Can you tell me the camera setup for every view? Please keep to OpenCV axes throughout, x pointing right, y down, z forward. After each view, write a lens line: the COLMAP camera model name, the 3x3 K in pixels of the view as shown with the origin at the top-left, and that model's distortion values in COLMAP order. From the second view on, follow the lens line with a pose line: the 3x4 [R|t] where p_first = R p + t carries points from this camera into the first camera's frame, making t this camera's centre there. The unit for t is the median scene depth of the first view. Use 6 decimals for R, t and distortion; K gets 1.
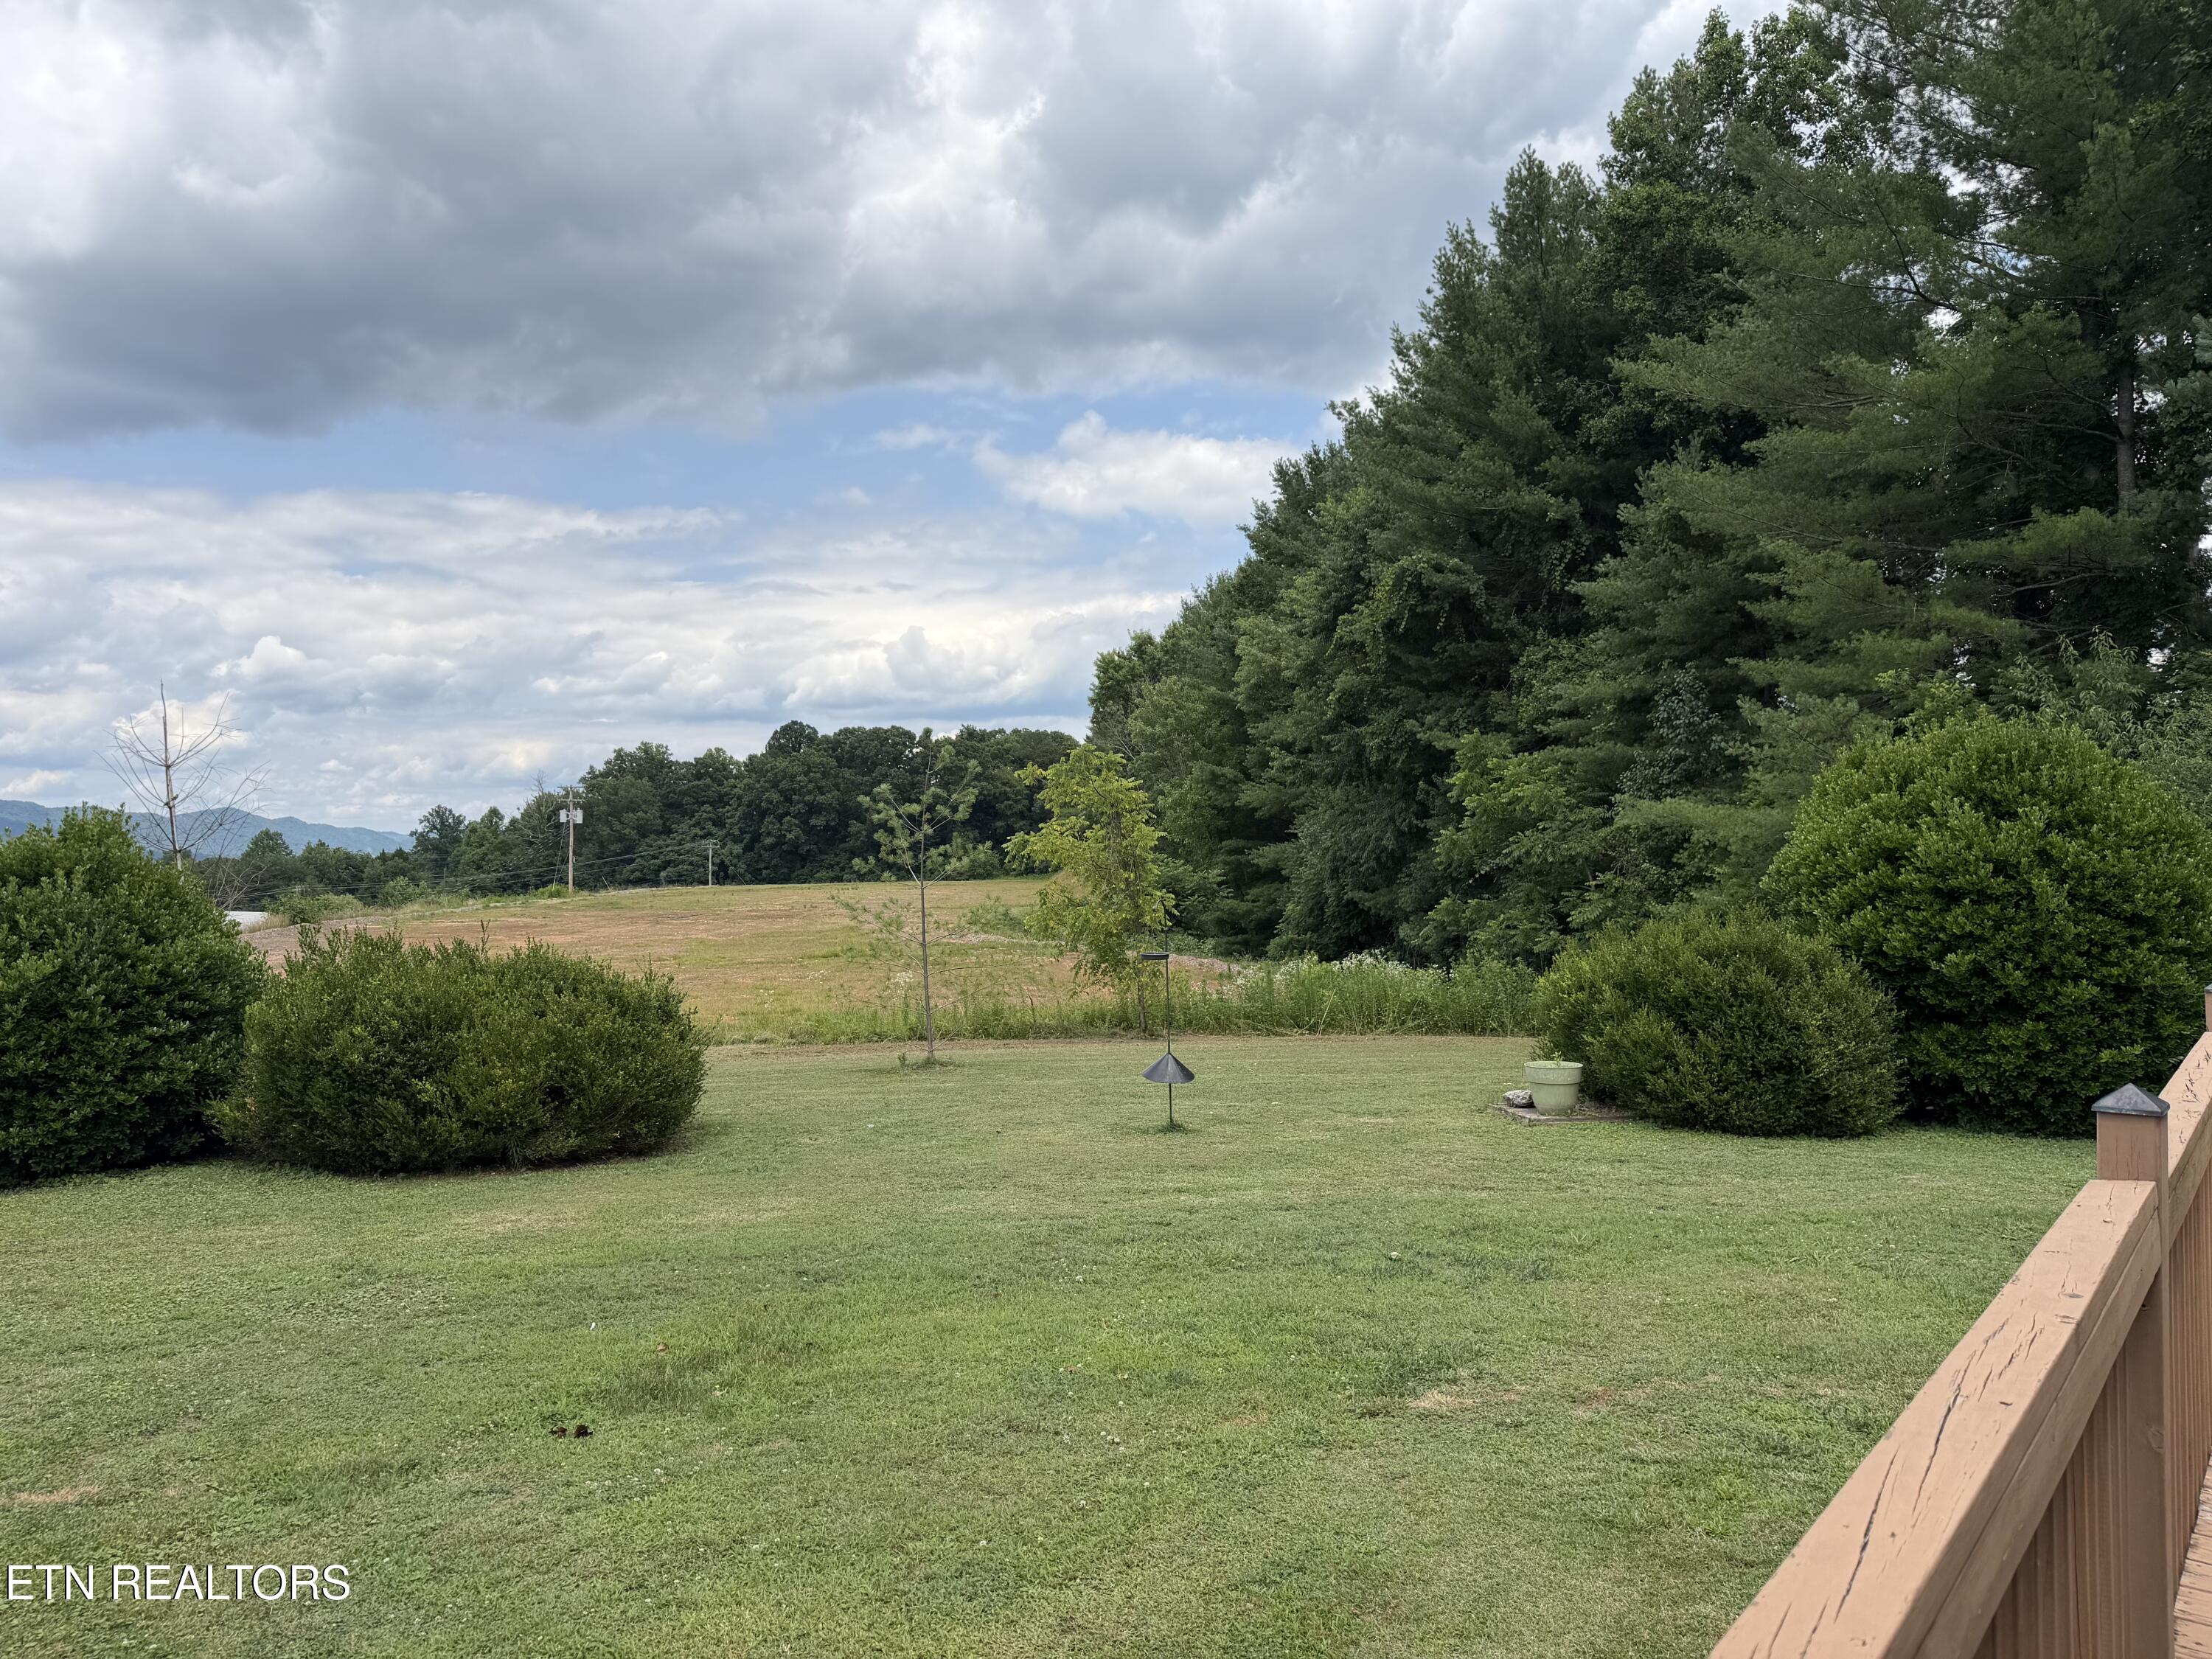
lens RADIAL K [[1540.6, 0, 1100.5], [0, 1540.6, 835.6], [0, 0, 1]] dist [0.006818, -0.015986]
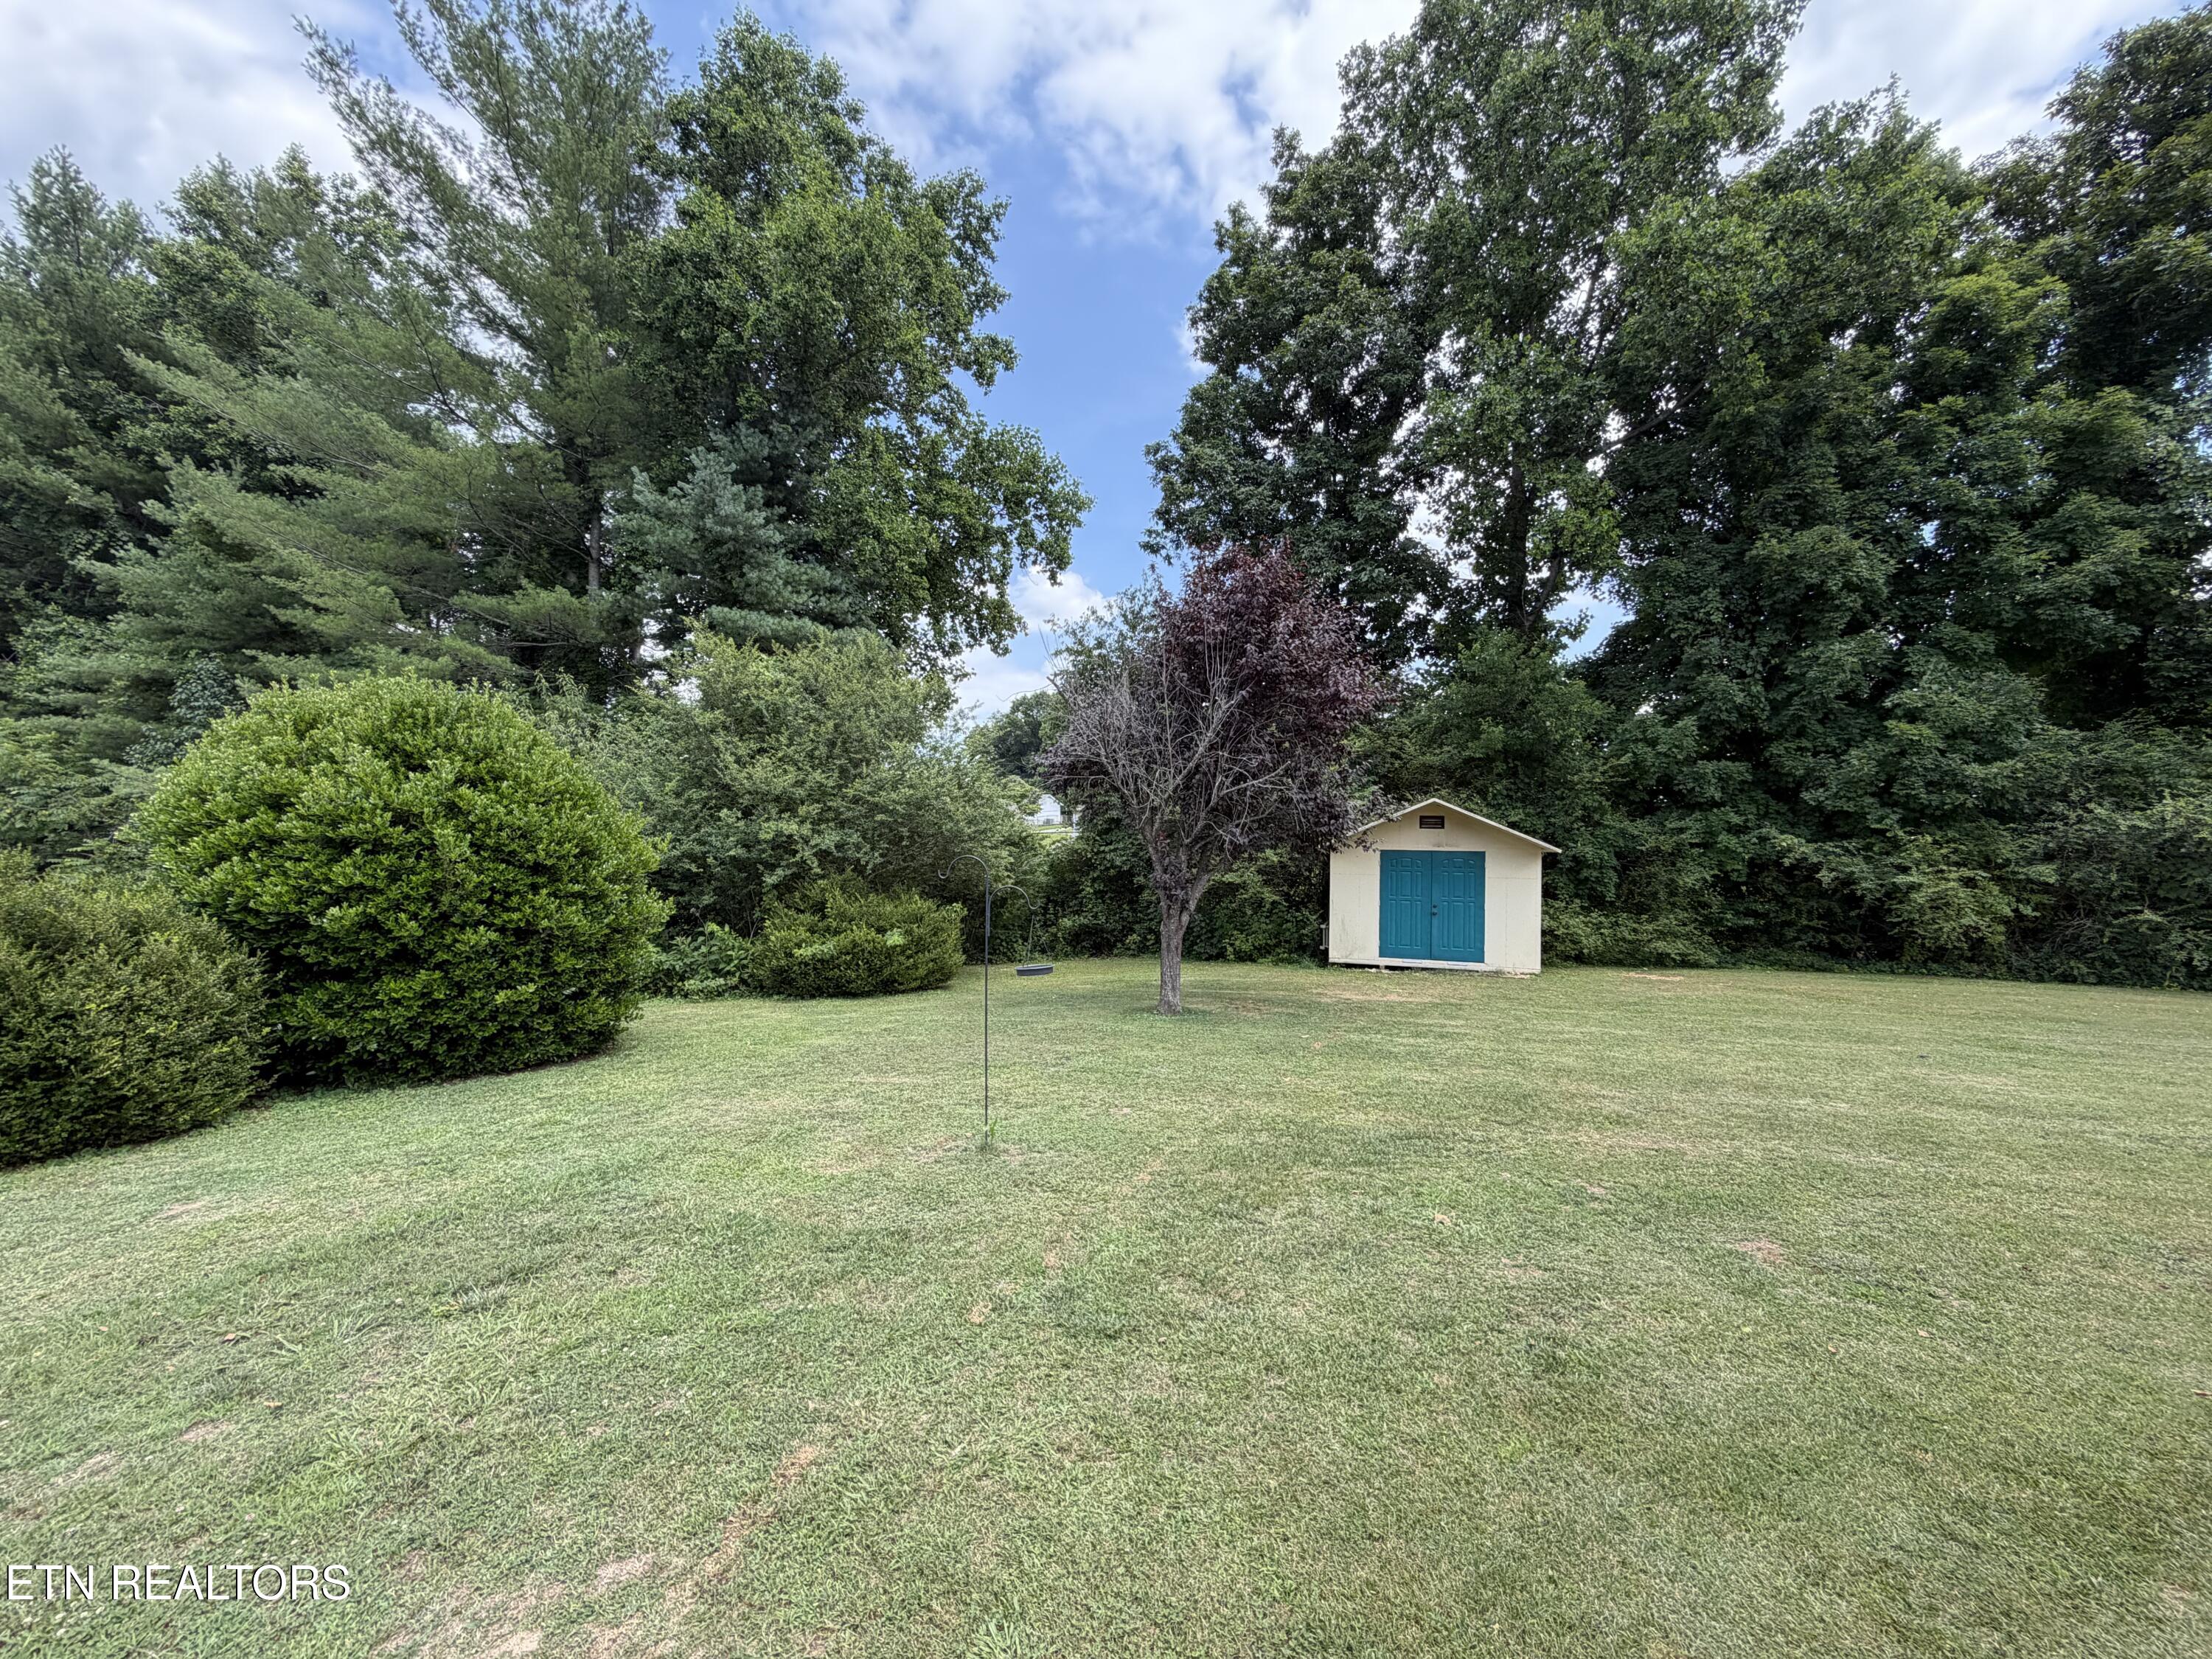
lens RADIAL K [[879.7, 0, 1101.2], [0, 879.7, 836.8], [0, 0, 1]] dist [0.000382, -0.000085]
pose [[0.455308, 0.022362, 0.890053, 0.283391], [-0.028350, 0.999542, -0.010610, 0.026260], [-0.889883, -0.020402, 0.455733, 0.340757]]
